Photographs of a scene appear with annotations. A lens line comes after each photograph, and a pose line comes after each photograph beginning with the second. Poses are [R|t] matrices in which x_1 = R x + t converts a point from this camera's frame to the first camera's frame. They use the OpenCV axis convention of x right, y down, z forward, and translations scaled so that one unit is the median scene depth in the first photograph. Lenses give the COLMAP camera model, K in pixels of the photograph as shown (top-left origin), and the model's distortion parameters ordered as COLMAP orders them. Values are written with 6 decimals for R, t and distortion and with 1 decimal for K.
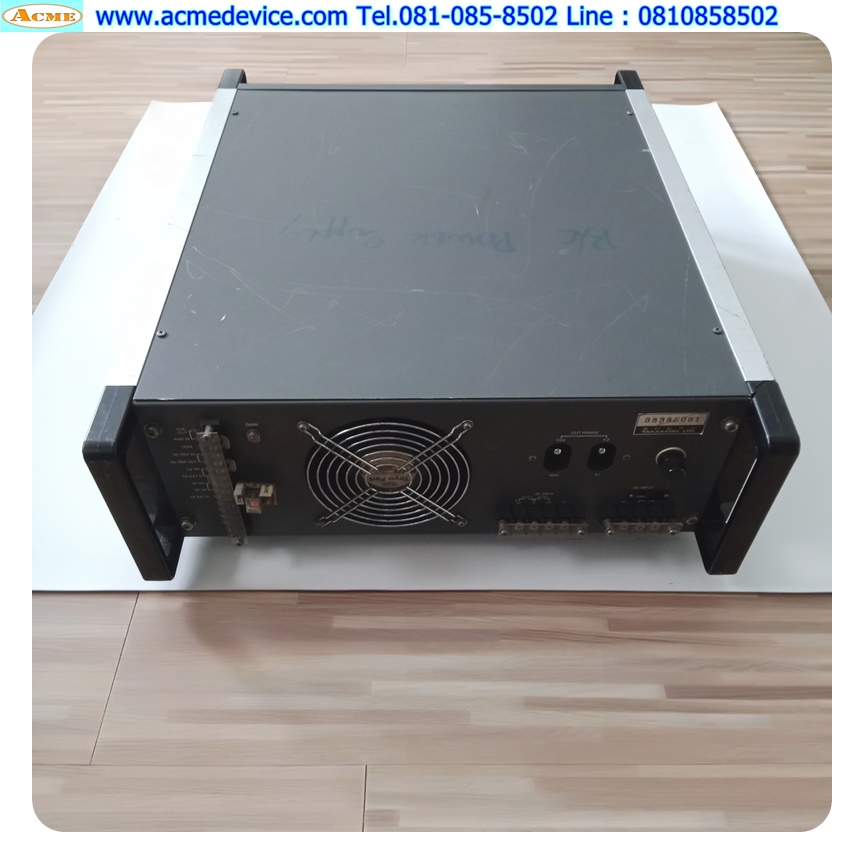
lens RADIAL K [[787.3, 0, 431.7], [0, 787.3, 433.6], [0, 0, 1]] dist [0.060513, -0.068773]
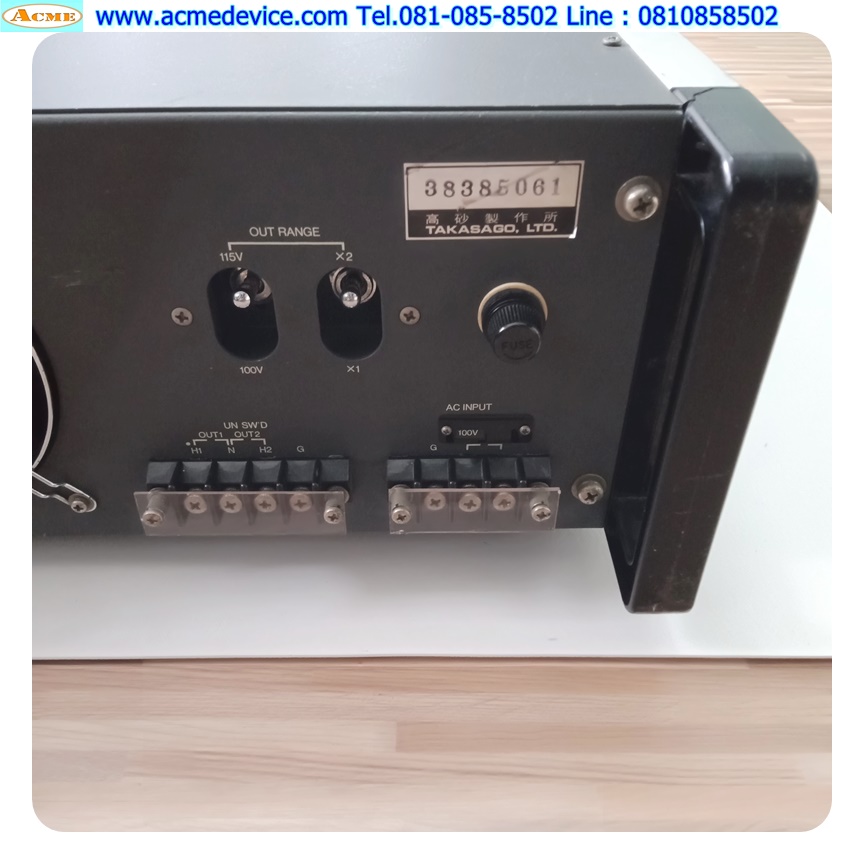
lens RADIAL K [[787.3, 0, 436.2], [0, 787.3, 433.7], [0, 0, 1]] dist [0.060513, -0.068773]
pose [[0.999984, -0.005241, -0.002208, 0.249323], [0.004825, 0.987358, -0.158433, 0.151601], [0.003011, 0.158420, 0.987367, 0.566983]]
